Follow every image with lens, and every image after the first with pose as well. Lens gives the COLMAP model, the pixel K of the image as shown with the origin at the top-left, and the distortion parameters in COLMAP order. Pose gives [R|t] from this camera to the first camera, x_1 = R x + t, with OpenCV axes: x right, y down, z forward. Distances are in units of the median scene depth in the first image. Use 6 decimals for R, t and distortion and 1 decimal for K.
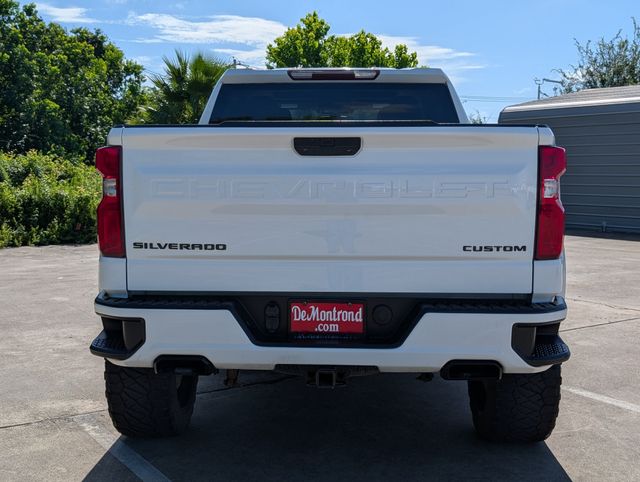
lens RADIAL K [[769.3, 0, 308.7], [0, 769.3, 239.5], [0, 0, 1]] dist [0.130210, -0.326032]
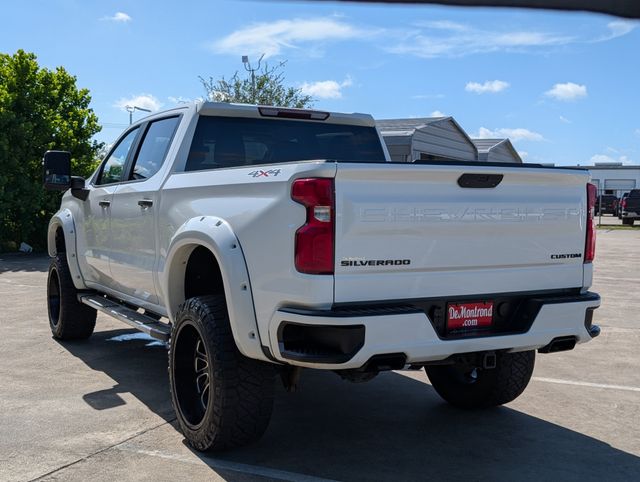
lens RADIAL K [[769.3, 0, 308.7], [0, 769.3, 239.5], [0, 0, 1]] dist [0.130210, -0.326032]
pose [[0.854506, -0.020535, 0.519036, -0.868832], [0.036527, 0.999120, -0.020606, -0.006327], [-0.518156, 0.036566, 0.854504, 0.039965]]
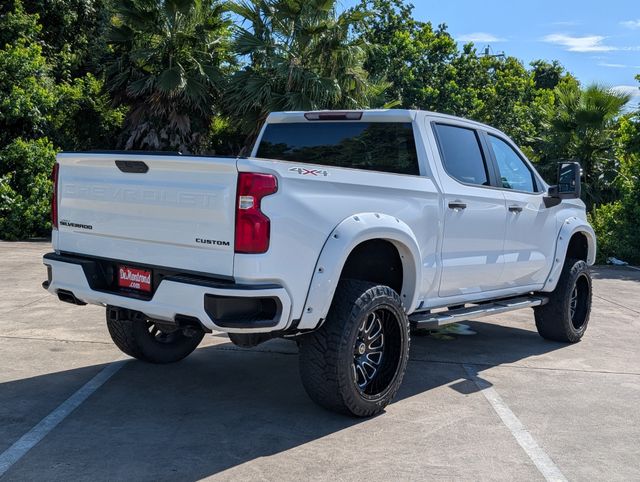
lens RADIAL K [[769.3, 0, 308.7], [0, 769.3, 239.5], [0, 0, 1]] dist [0.130210, -0.326032]
pose [[0.816282, 0.083342, -0.571610, 1.178171], [-0.104213, 0.994548, -0.003814, -0.005881], [0.568175, 0.062683, 0.820517, -0.068436]]
